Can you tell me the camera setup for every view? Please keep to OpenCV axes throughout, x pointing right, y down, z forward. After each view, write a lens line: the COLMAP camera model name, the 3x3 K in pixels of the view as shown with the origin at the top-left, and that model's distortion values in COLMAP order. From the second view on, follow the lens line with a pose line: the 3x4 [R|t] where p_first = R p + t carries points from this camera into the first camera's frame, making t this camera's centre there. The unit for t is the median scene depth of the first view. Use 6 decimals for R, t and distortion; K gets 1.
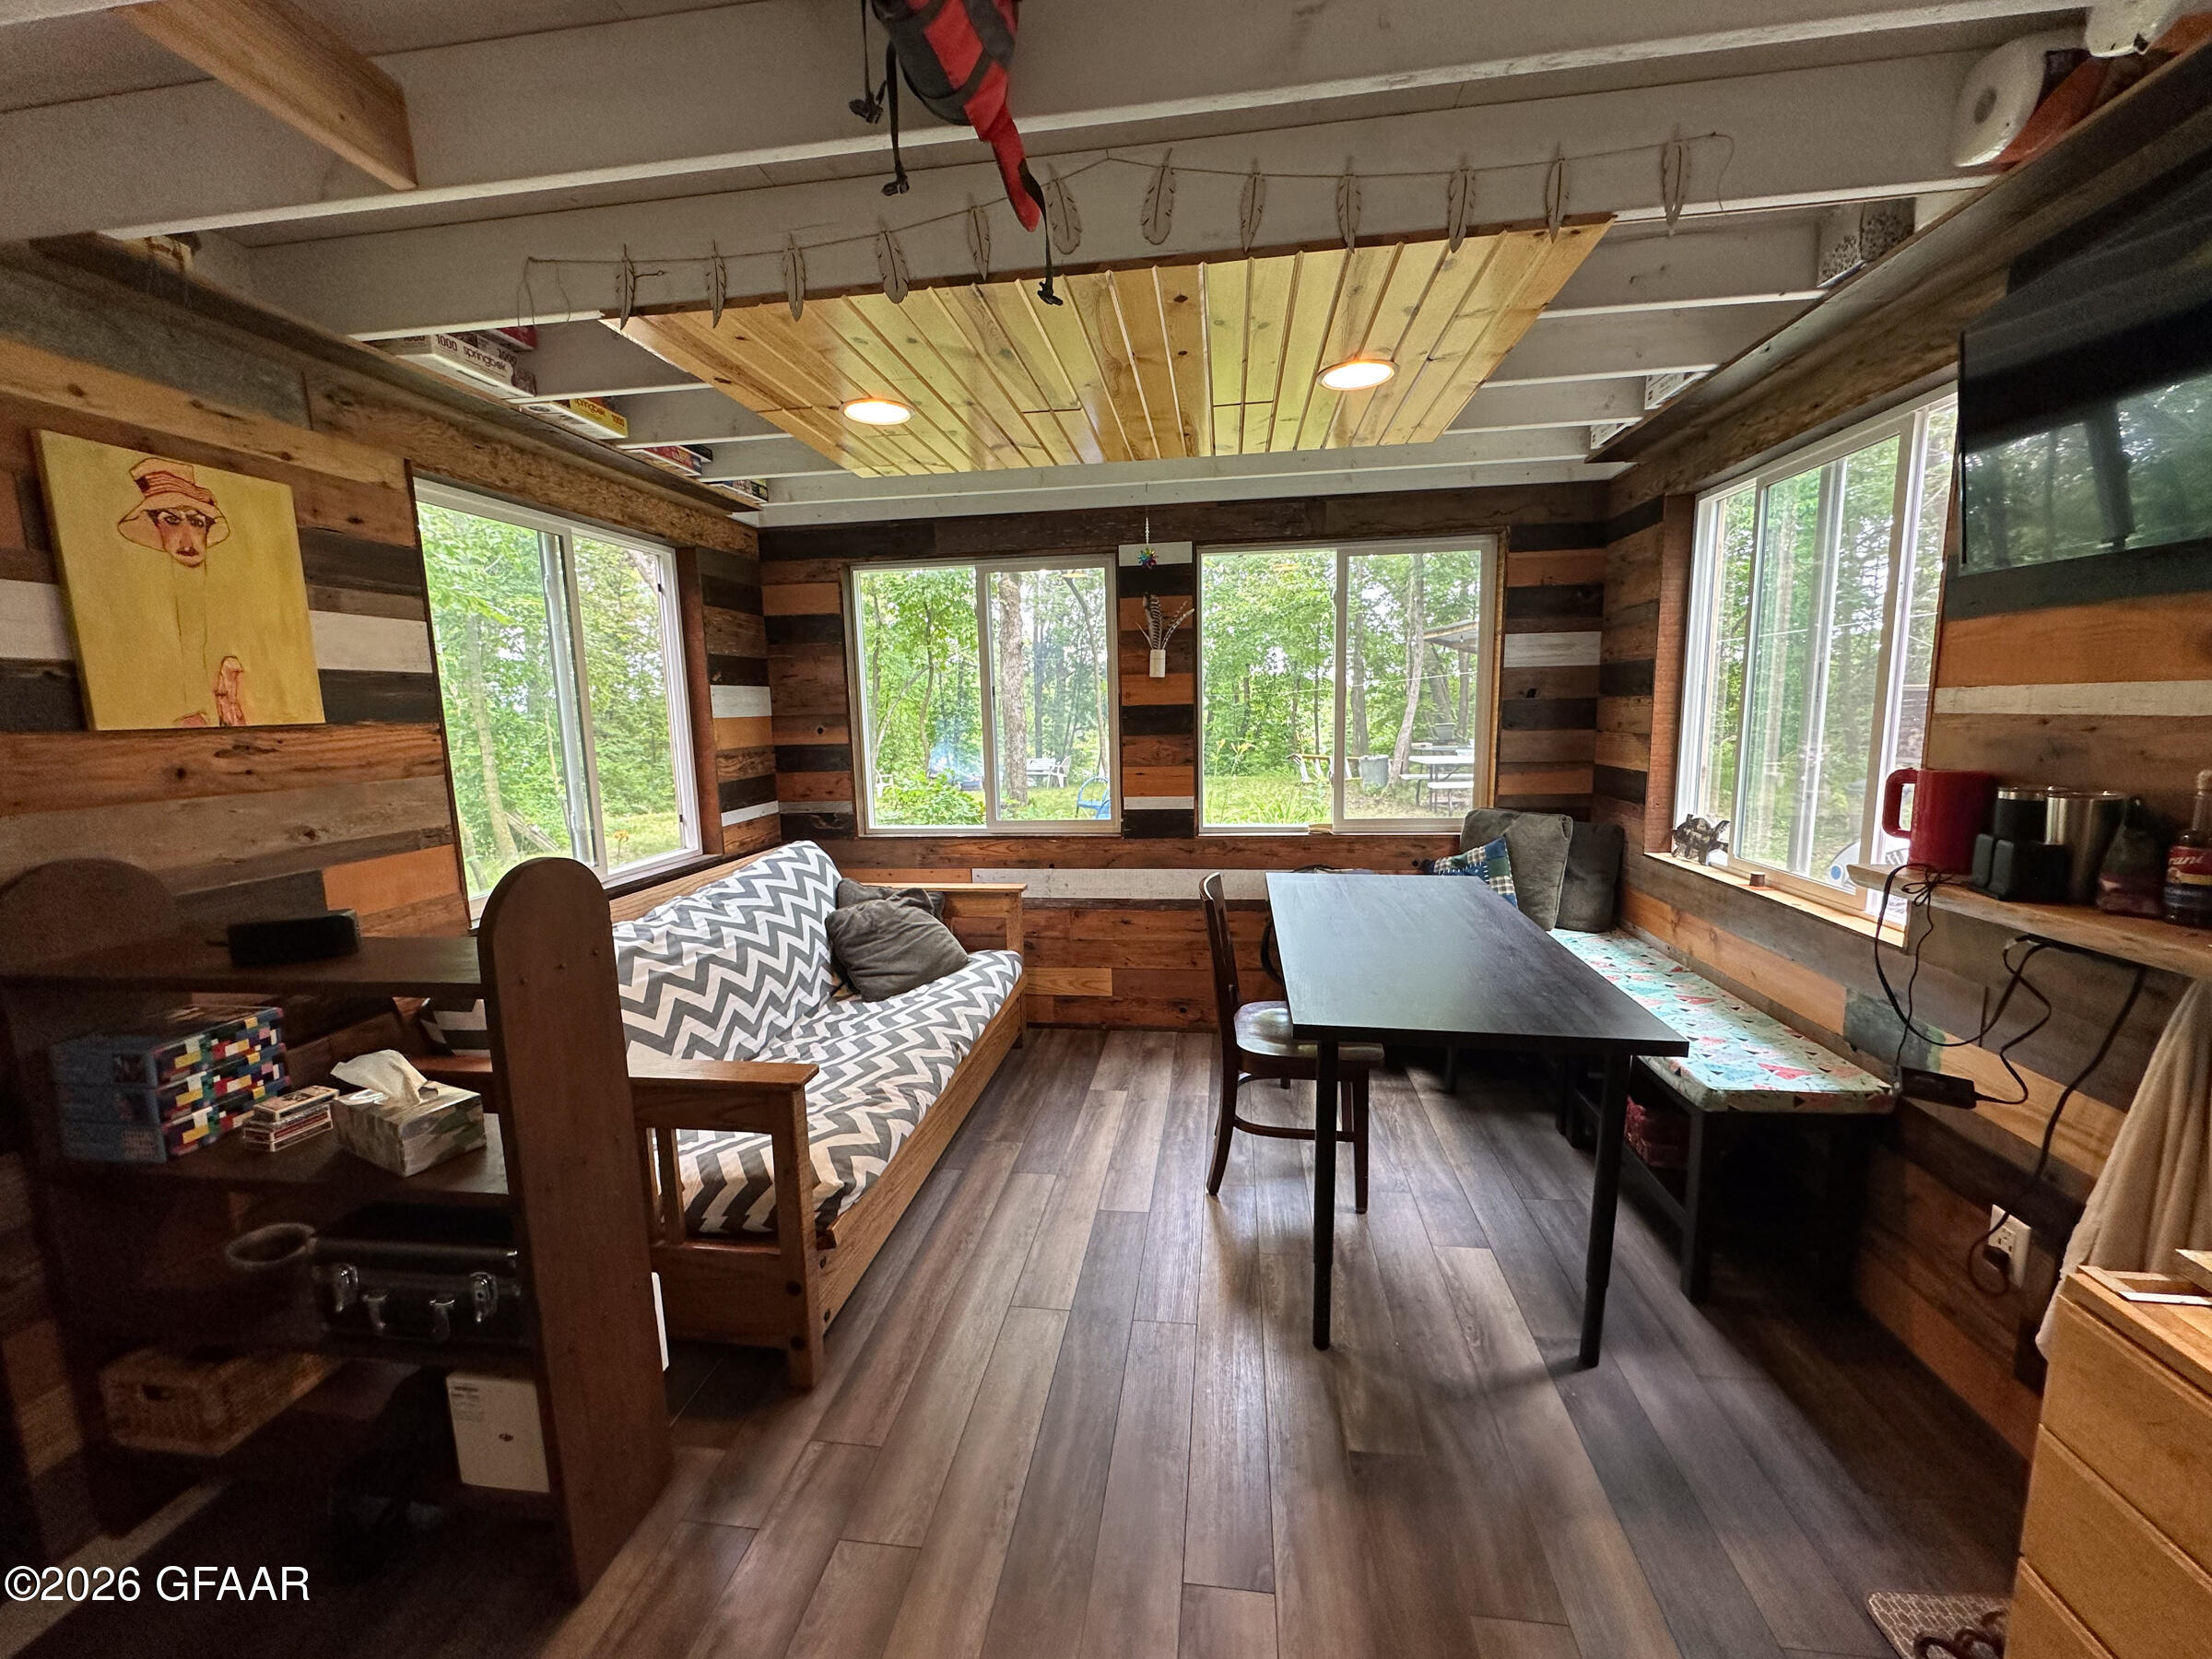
lens RADIAL K [[883.2, 0, 1103.0], [0, 883.2, 832.4], [0, 0, 1]] dist [-0.002562, -0.000110]
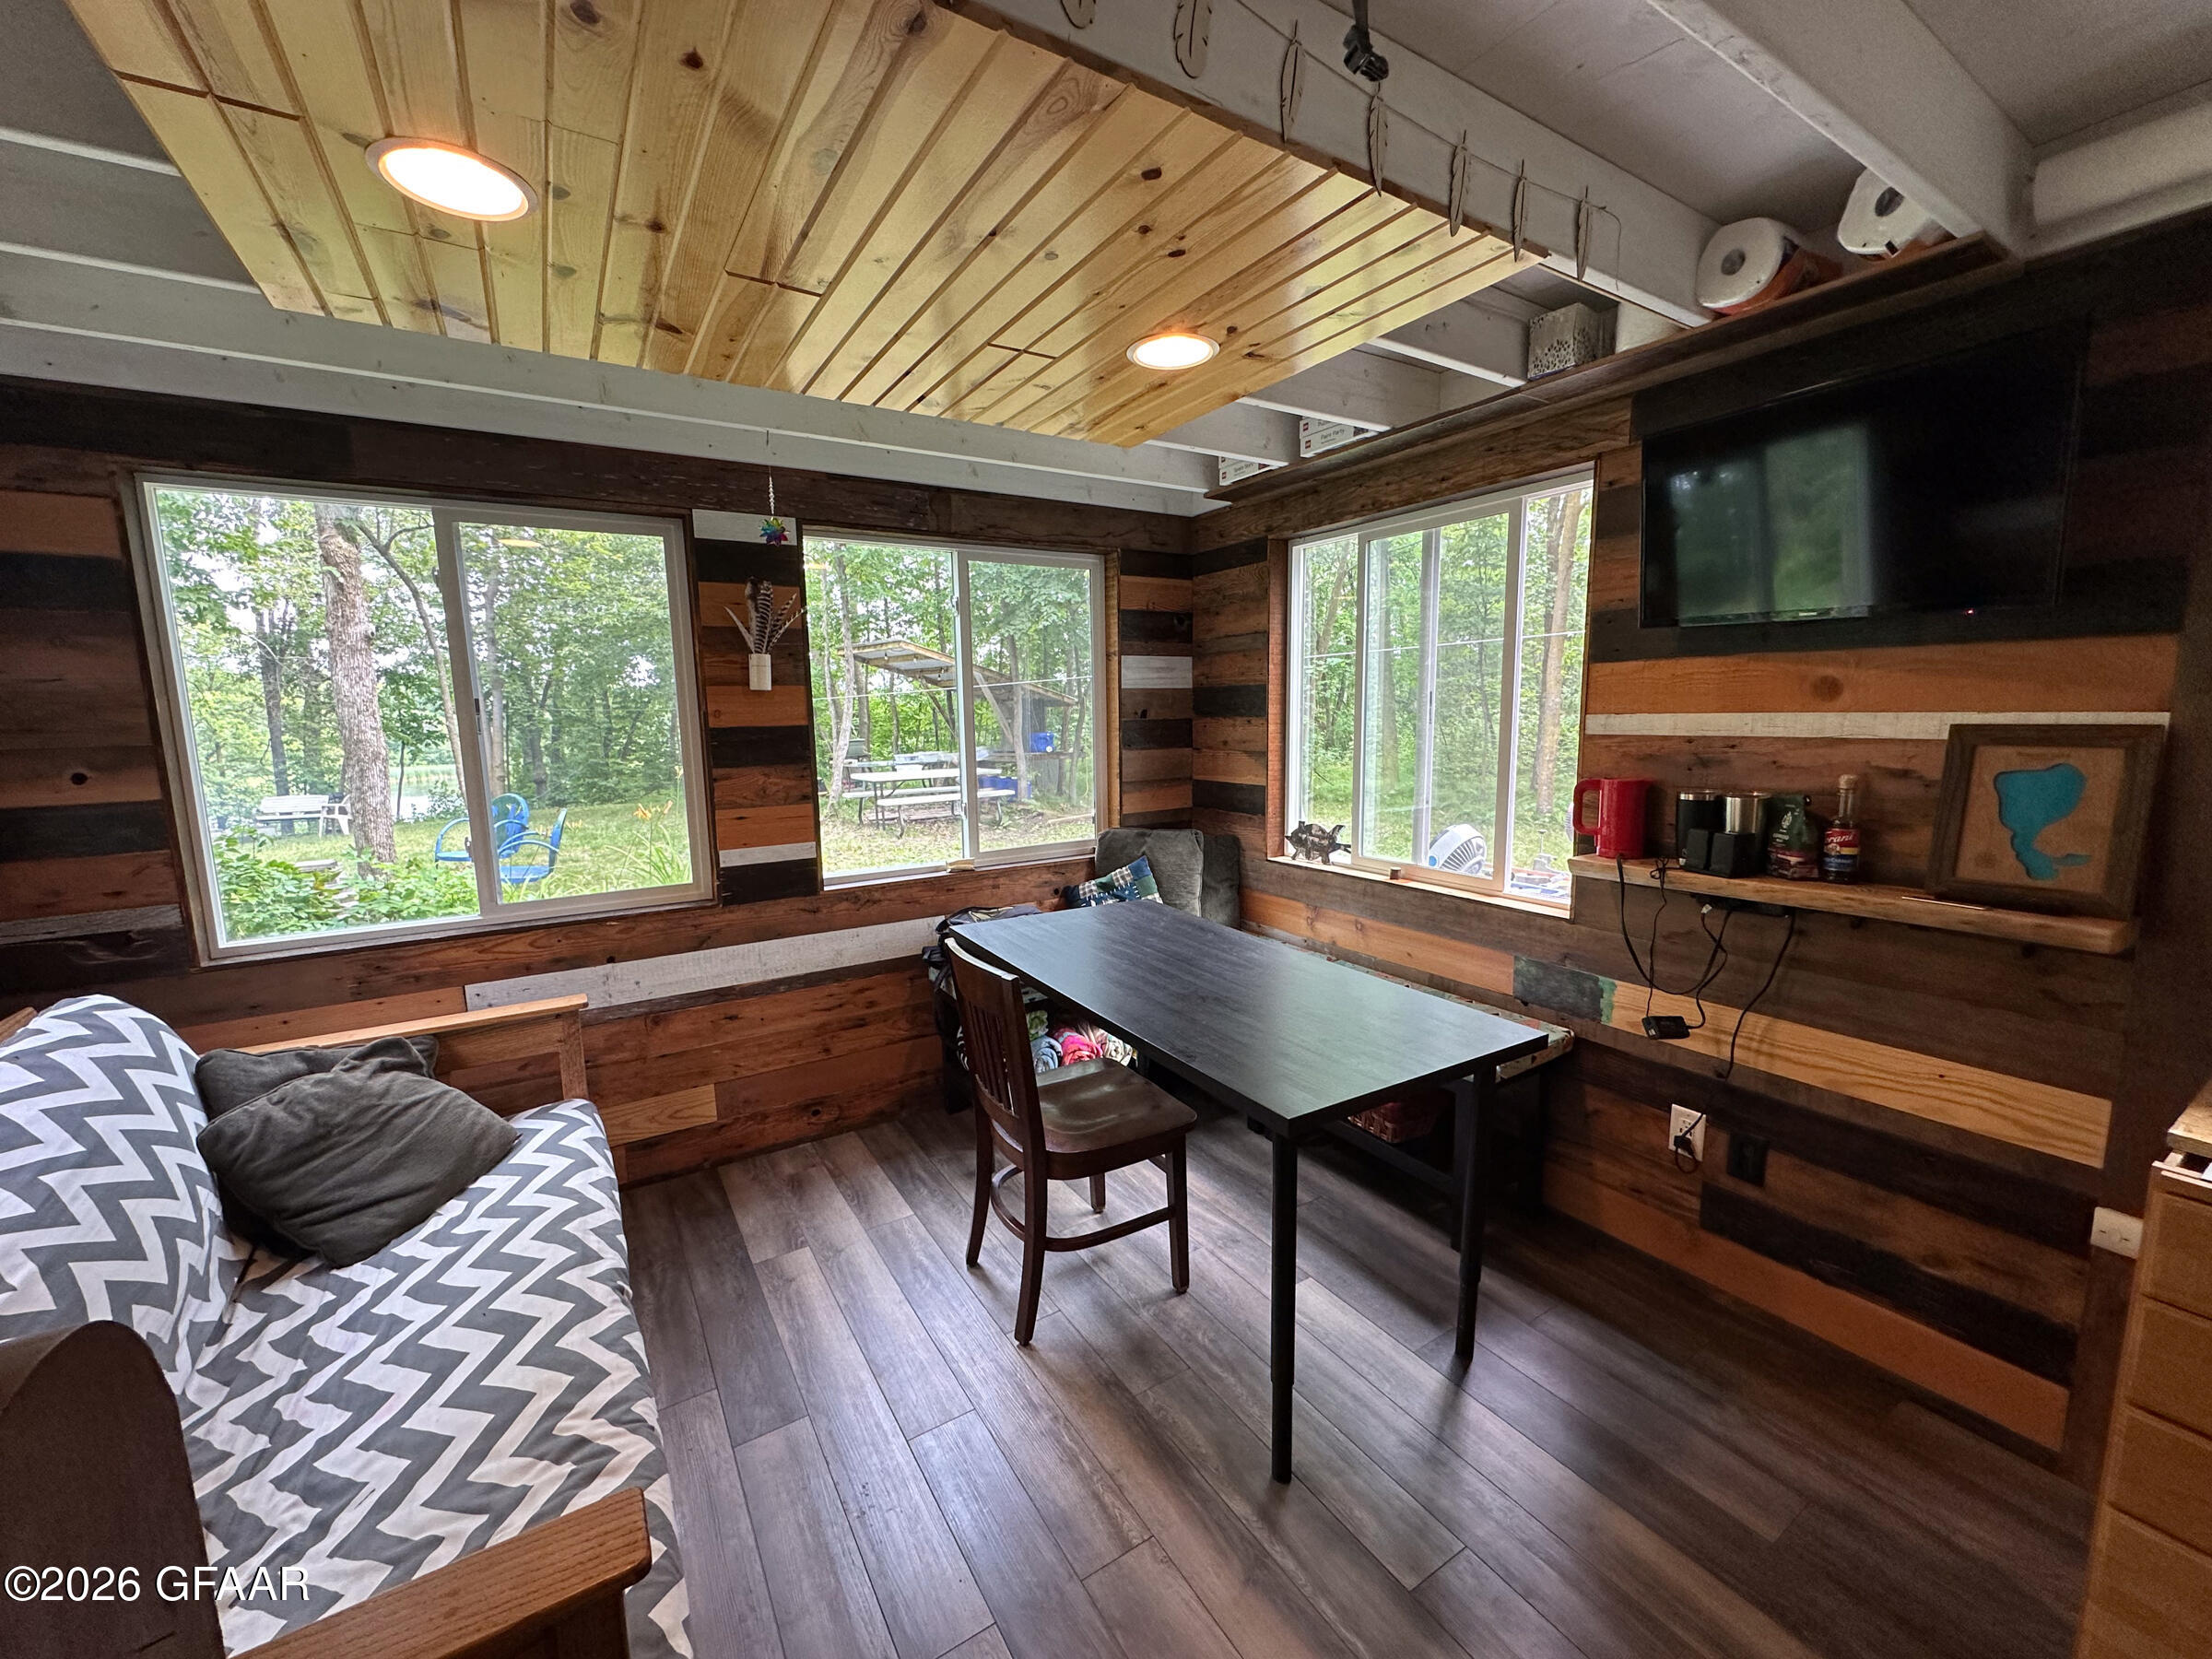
lens RADIAL K [[883.2, 0, 1108.7], [0, 883.2, 831.7], [0, 0, 1]] dist [-0.002562, -0.000110]
pose [[0.762278, -0.081073, 0.642152, -0.235213], [0.092325, 0.995599, 0.016101, -0.043992], [-0.640631, 0.047013, 0.766409, 0.261184]]
